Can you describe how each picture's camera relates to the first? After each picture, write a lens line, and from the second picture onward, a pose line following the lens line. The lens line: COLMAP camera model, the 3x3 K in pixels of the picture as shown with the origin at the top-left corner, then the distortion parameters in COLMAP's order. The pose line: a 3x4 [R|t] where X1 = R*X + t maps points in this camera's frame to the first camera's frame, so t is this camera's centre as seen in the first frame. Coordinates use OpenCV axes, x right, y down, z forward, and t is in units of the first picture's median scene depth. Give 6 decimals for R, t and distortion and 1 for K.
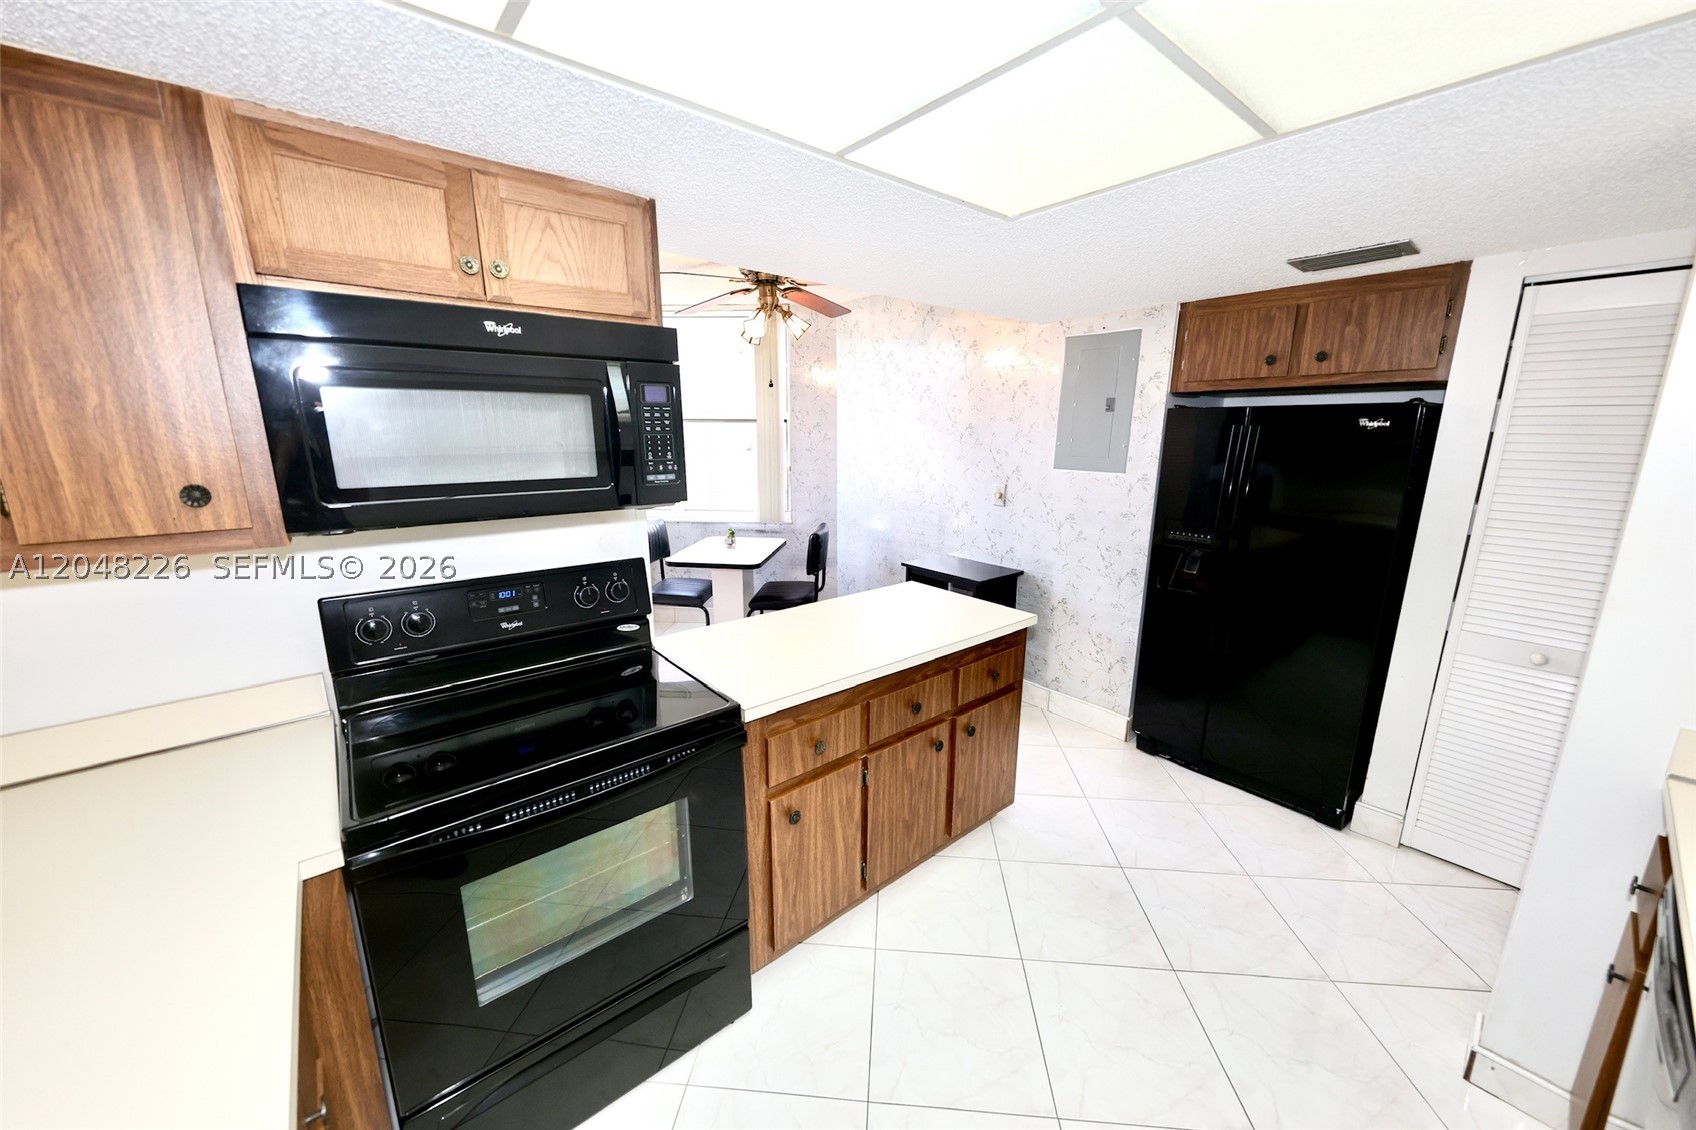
lens RADIAL K [[616.3, 0, 850.6], [0, 616.3, 565.4], [0, 0, 1]] dist [0.000100, 0.000000]
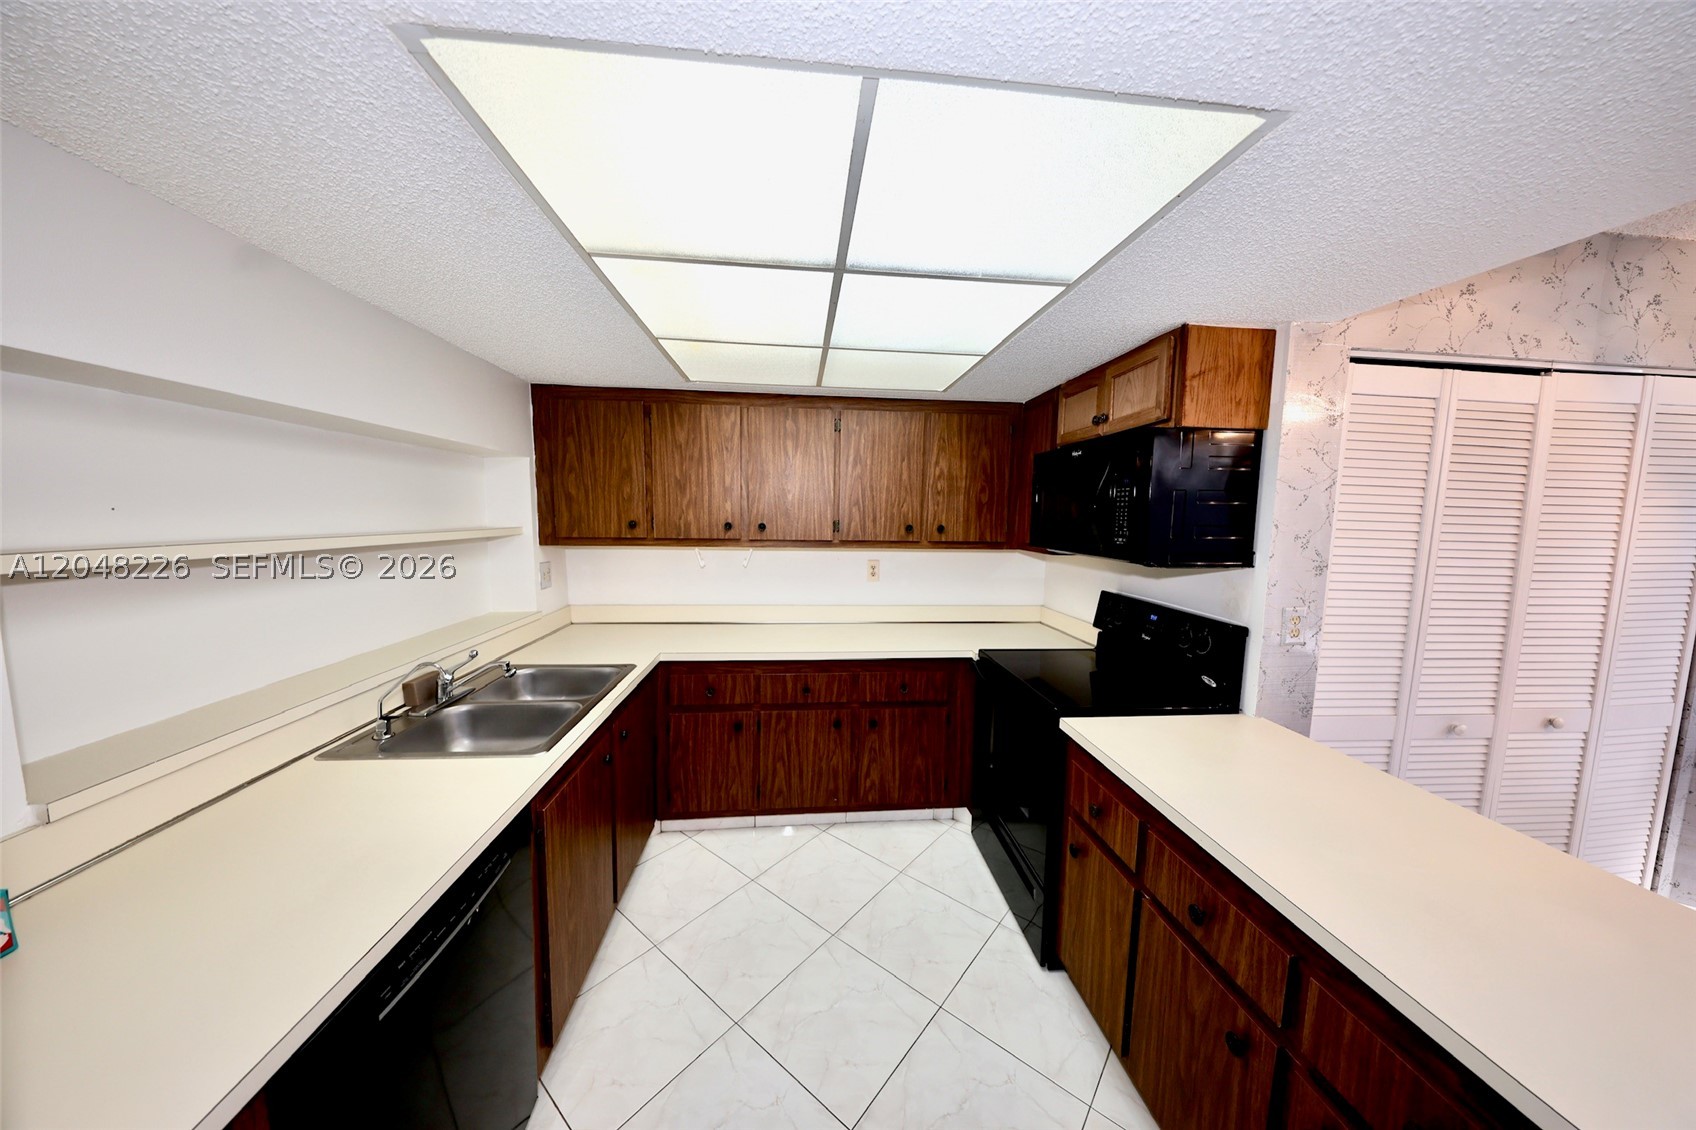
lens RADIAL K [[533.1, 0, 850.0], [0, 533.1, 569.1], [0, 0, 1]] dist [0.011539, -0.007051]
pose [[-0.570480, 0.073676, -0.818000, 0.367189], [-0.195659, 0.955103, 0.222479, -0.084326], [0.797666, 0.286969, -0.530451, 0.436333]]
